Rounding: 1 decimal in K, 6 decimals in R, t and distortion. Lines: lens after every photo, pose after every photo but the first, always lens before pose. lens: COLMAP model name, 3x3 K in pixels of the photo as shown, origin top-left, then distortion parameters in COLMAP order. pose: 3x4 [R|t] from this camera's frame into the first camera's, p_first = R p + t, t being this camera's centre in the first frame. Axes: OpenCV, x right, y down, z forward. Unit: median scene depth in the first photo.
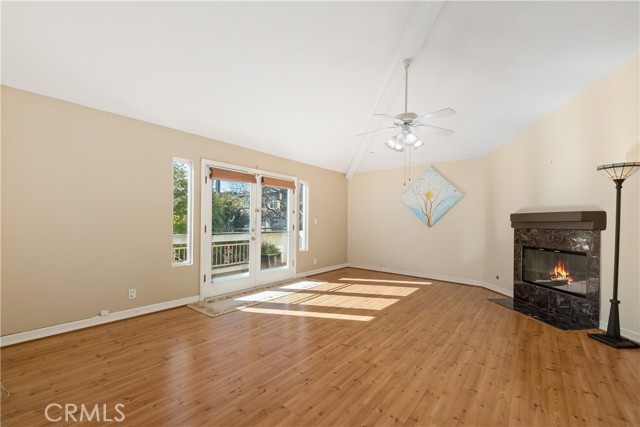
lens RADIAL K [[259.3, 0, 314.4], [0, 259.3, 217.7], [0, 0, 1]] dist [0.014713, -0.002415]
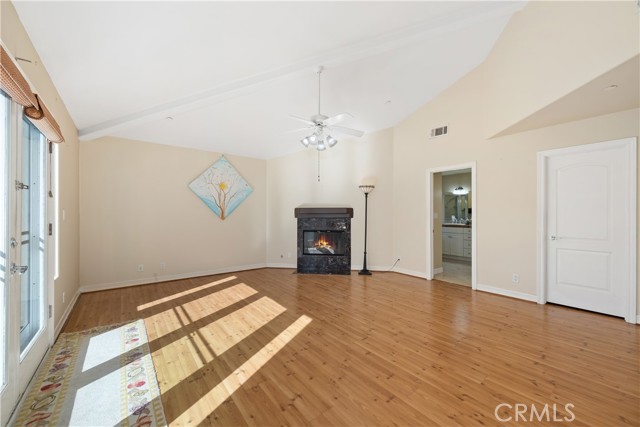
lens RADIAL K [[259.3, 0, 320.5], [0, 259.3, 209.9], [0, 0, 1]] dist [0.014713, -0.002415]
pose [[0.194340, 0.007069, 0.980909, -0.639846], [-0.012438, 0.999911, -0.004741, 0.001241], [-0.980855, -0.011279, 0.194411, 0.696622]]
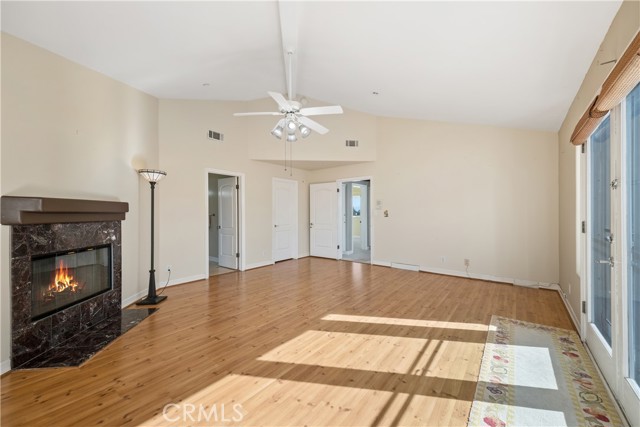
lens RADIAL K [[244.5, 0, 325.9], [0, 244.5, 213.3], [0, 0, 1]] dist [0.001792, 0.000065]
pose [[-0.998111, -0.002498, -0.061383, 0.241529], [-0.001765, 0.999927, -0.011981, 0.024494], [0.061409, -0.011850, -0.998042, 1.696550]]
